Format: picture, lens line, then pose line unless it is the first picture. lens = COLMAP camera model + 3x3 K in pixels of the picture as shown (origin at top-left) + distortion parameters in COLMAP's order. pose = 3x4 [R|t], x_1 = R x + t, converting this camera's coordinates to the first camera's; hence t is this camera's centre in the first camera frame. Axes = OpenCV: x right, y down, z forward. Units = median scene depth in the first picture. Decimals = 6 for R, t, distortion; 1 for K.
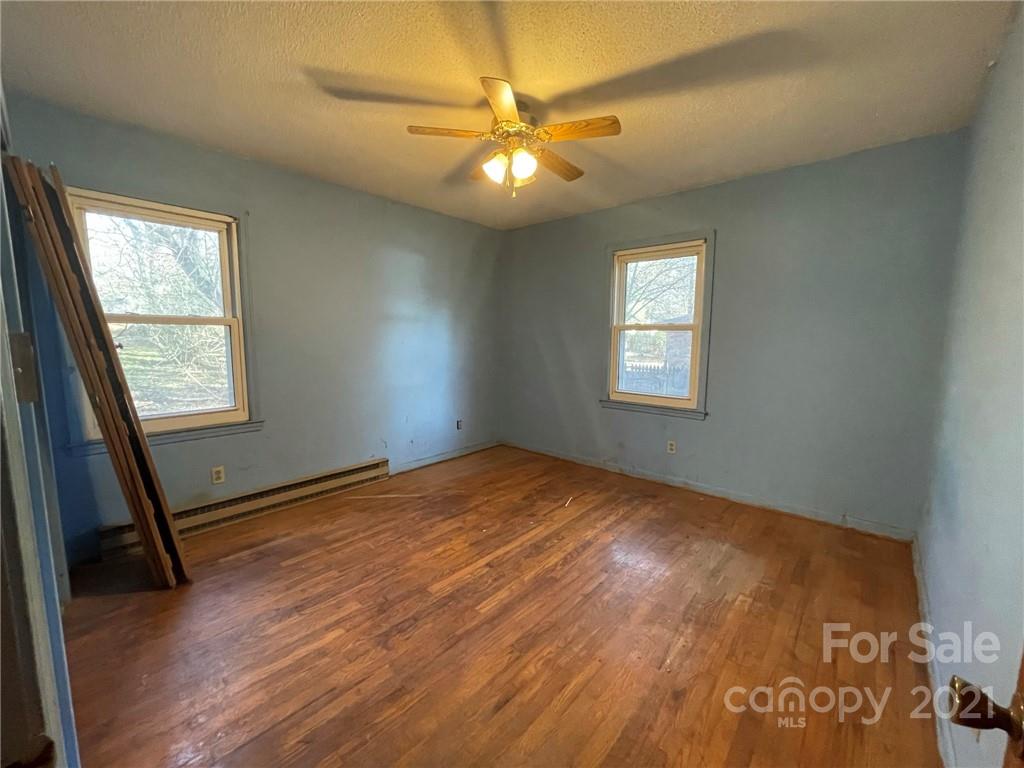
lens RADIAL K [[411.7, 0, 512.0], [0, 411.7, 384.0], [0, 0, 1]] dist [0.000226, 0.000041]
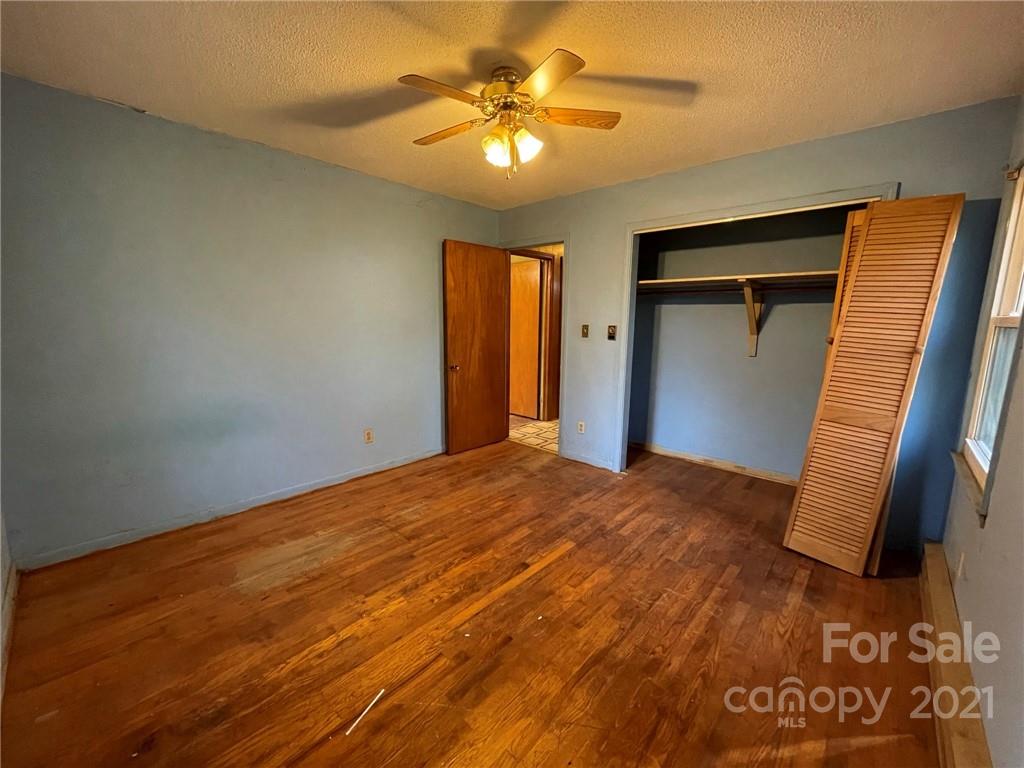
lens RADIAL K [[411.7, 0, 512.0], [0, 411.7, 384.0], [0, 0, 1]] dist [0.000226, 0.000041]
pose [[-0.999655, -0.022269, 0.013938, -0.024274], [-0.017488, 0.959985, 0.279505, -0.239067], [-0.019604, 0.279165, -0.960043, 1.757669]]
